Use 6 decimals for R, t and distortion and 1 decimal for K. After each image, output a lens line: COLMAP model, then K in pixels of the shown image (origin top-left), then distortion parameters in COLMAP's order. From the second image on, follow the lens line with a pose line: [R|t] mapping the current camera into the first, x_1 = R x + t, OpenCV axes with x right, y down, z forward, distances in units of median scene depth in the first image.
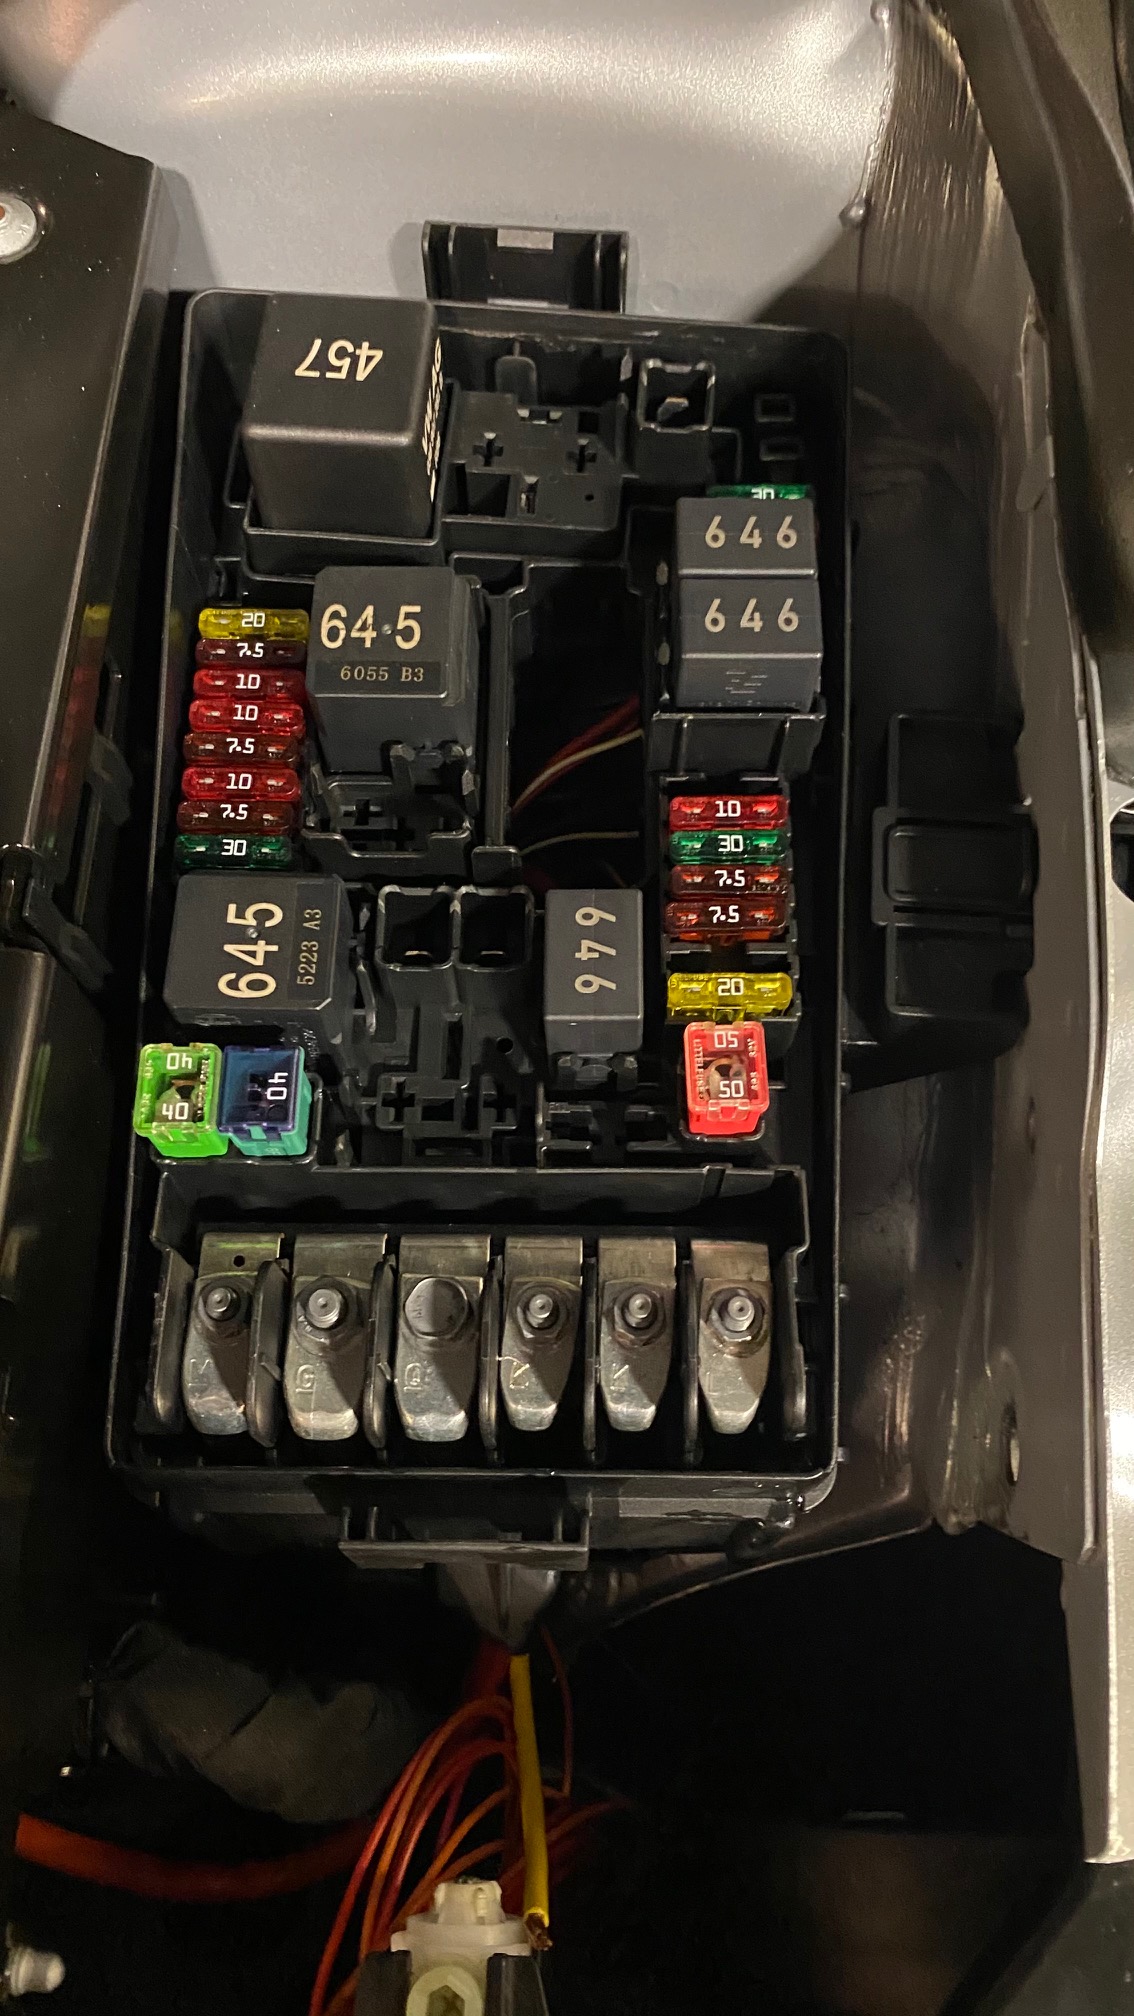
lens RADIAL K [[1606.8, 0, 567.0], [0, 1606.8, 1008.0], [0, 0, 1]] dist [0.002407, -0.002650]
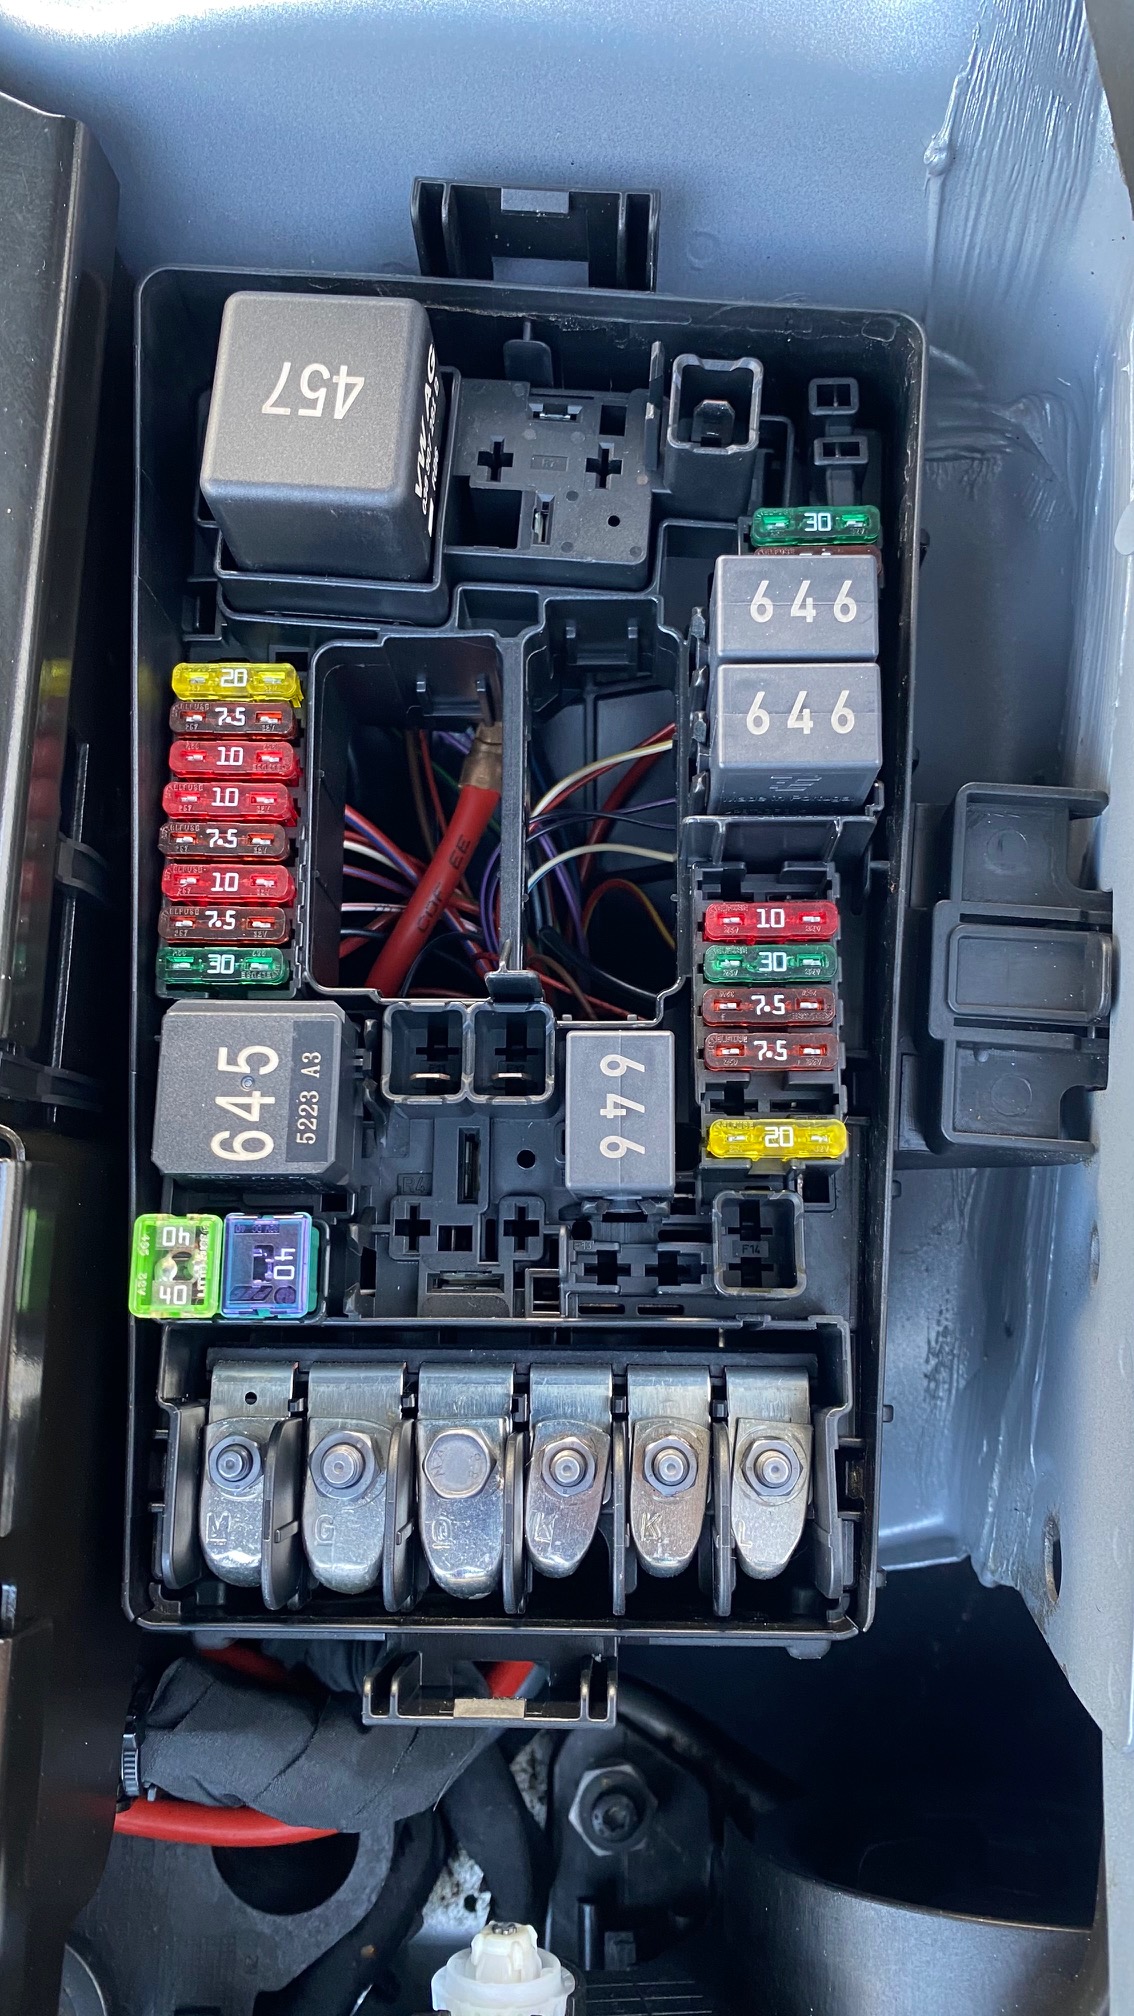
lens RADIAL K [[1606.8, 0, 567.0], [0, 1606.8, 1008.0], [0, 0, 1]] dist [0.002407, -0.002650]
pose [[0.999579, -0.008491, -0.027733, 0.011451], [0.014012, 0.978568, 0.205445, -0.258145], [0.025394, -0.205747, 0.978276, 0.114493]]
